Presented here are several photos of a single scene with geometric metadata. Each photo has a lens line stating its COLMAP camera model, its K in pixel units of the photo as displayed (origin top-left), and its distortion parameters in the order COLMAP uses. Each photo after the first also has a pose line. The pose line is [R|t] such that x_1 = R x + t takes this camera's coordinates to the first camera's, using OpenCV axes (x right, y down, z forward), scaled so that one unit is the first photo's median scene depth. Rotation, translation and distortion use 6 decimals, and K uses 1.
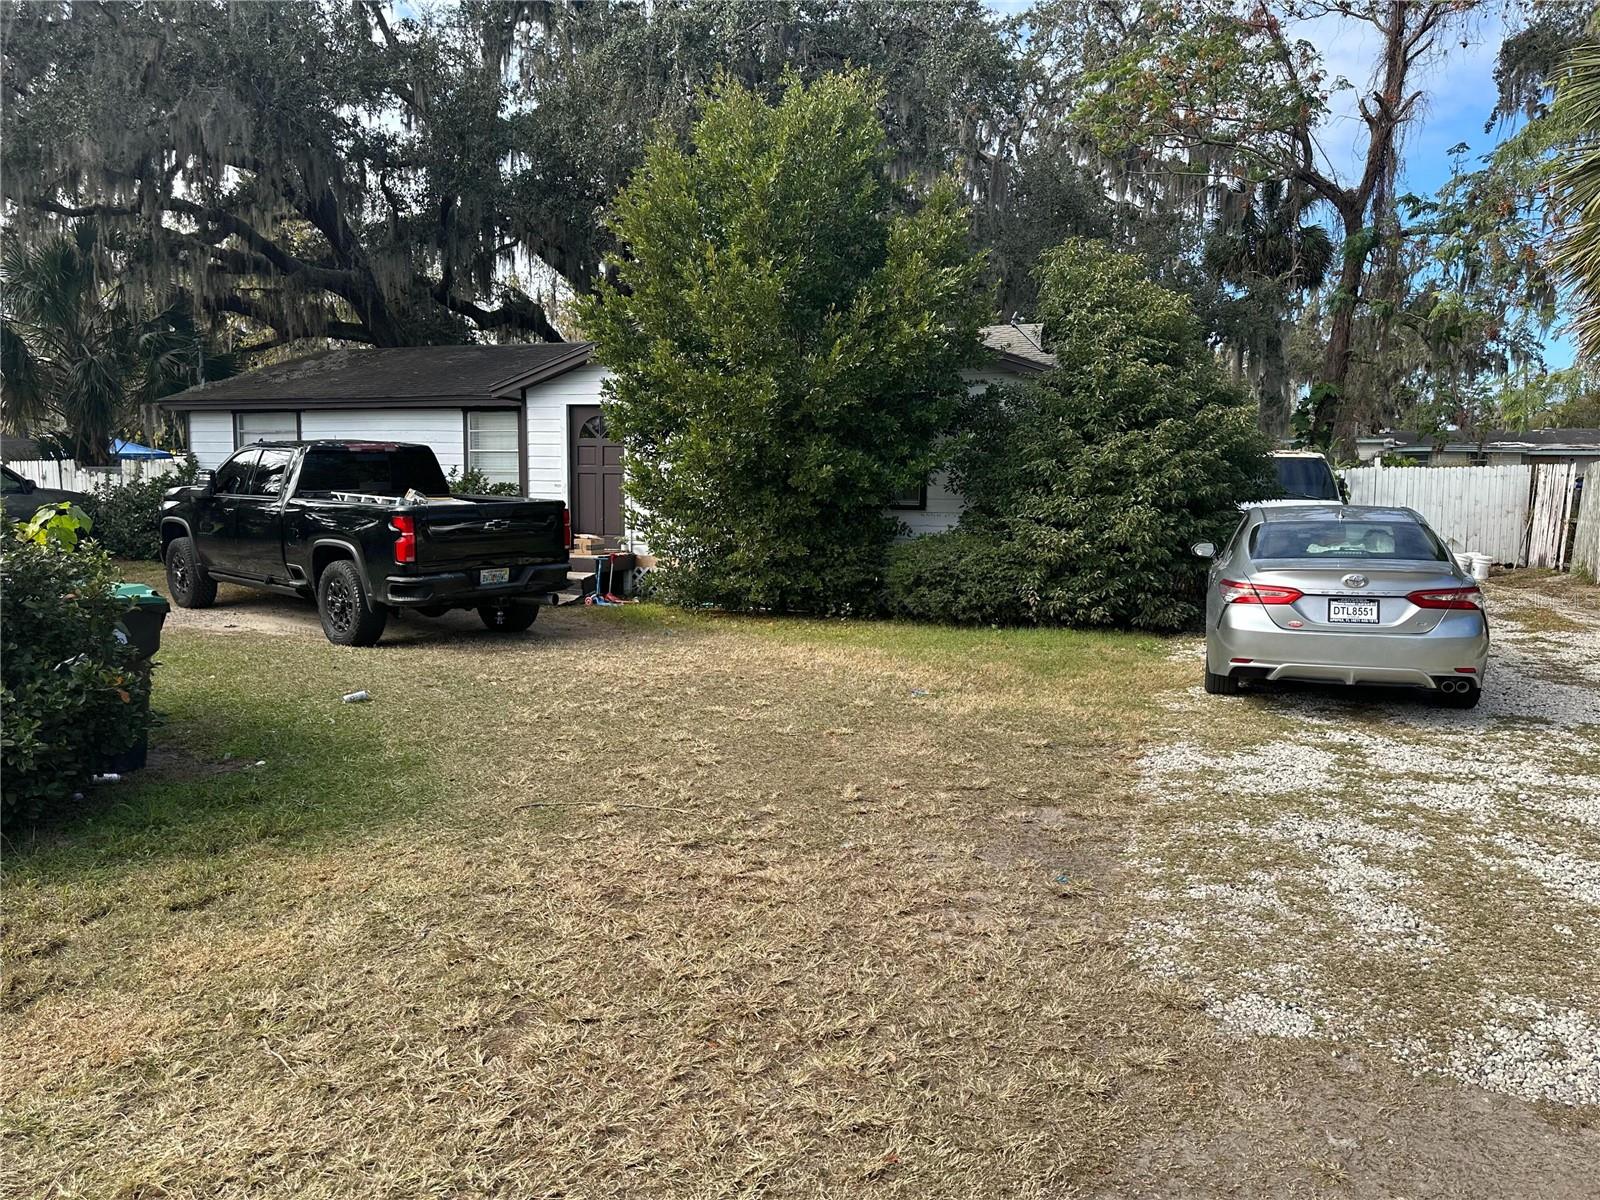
lens RADIAL K [[1129.1, 0, 798.2], [0, 1129.1, 597.0], [0, 0, 1]] dist [0.038220, -0.040090]
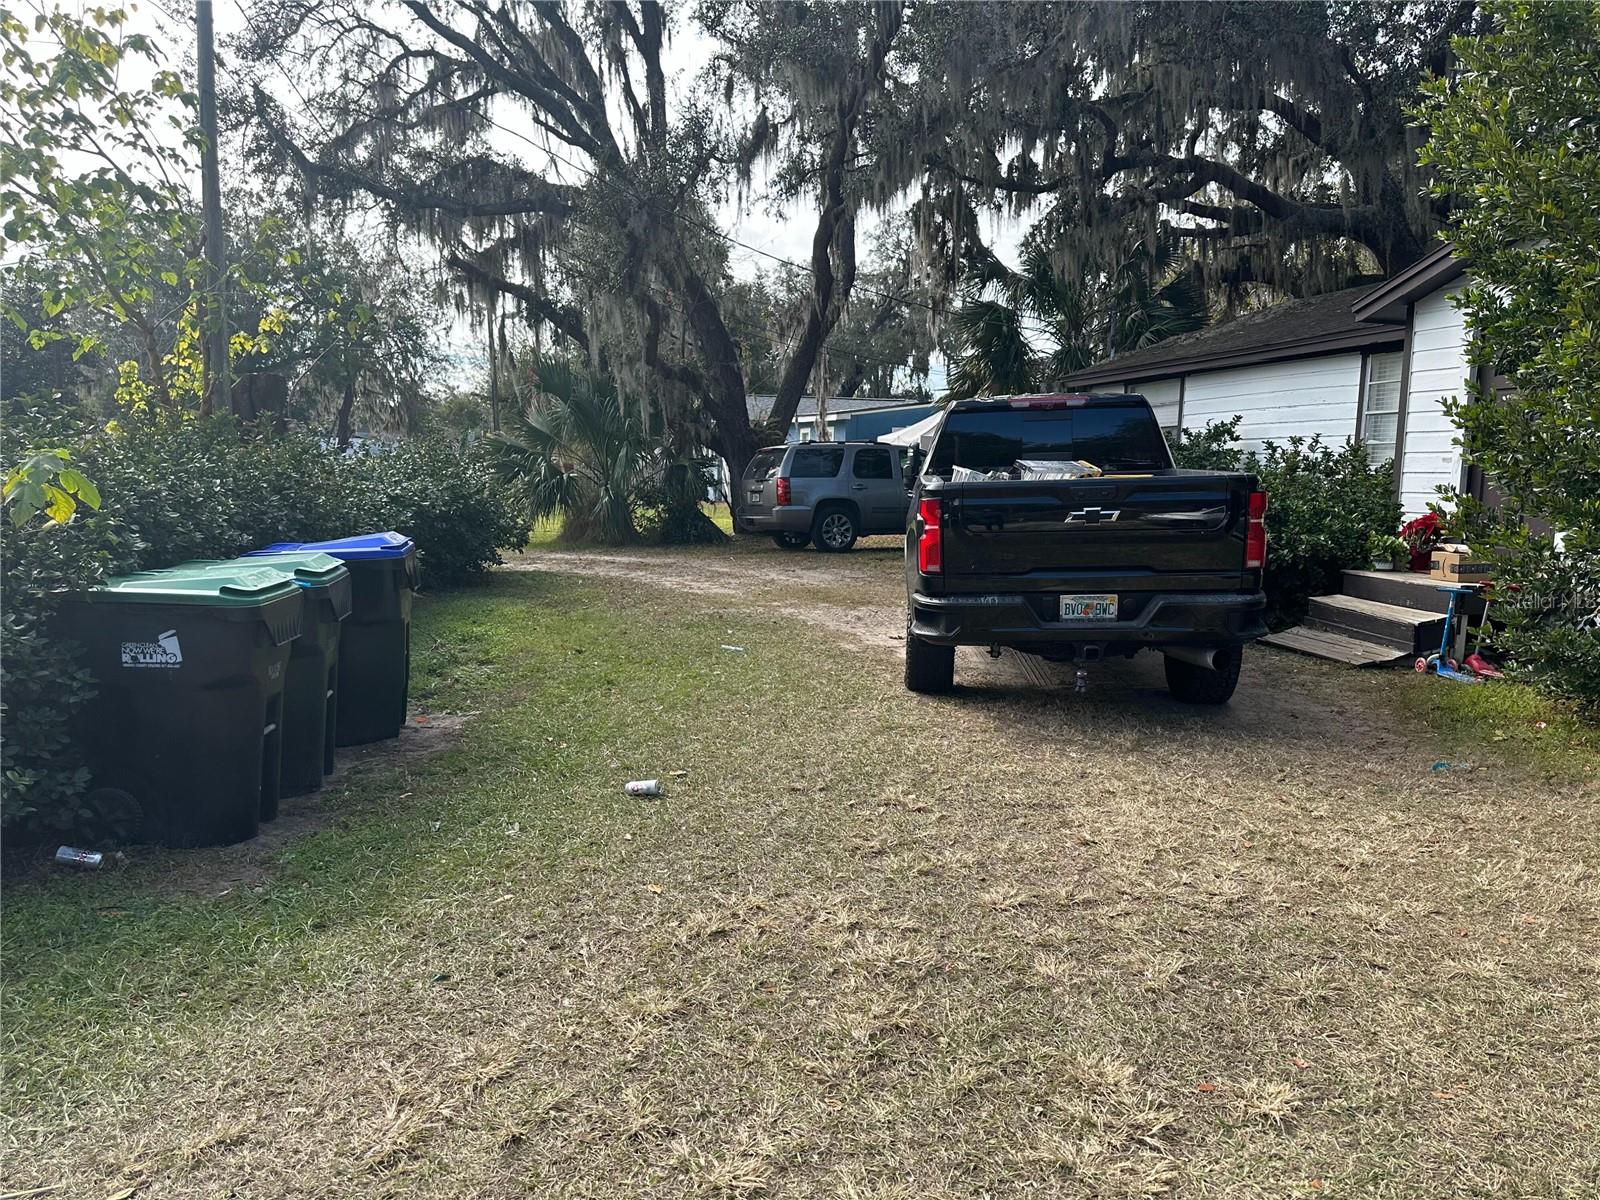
lens RADIAL K [[1129.1, 0, 800.6], [0, 1129.1, 598.1], [0, 0, 1]] dist [0.038220, -0.040090]
pose [[0.584602, 0.085625, -0.806789, 0.099366], [-0.084186, 0.995449, 0.044647, -0.033753], [0.806940, 0.041820, 0.589150, 0.513806]]
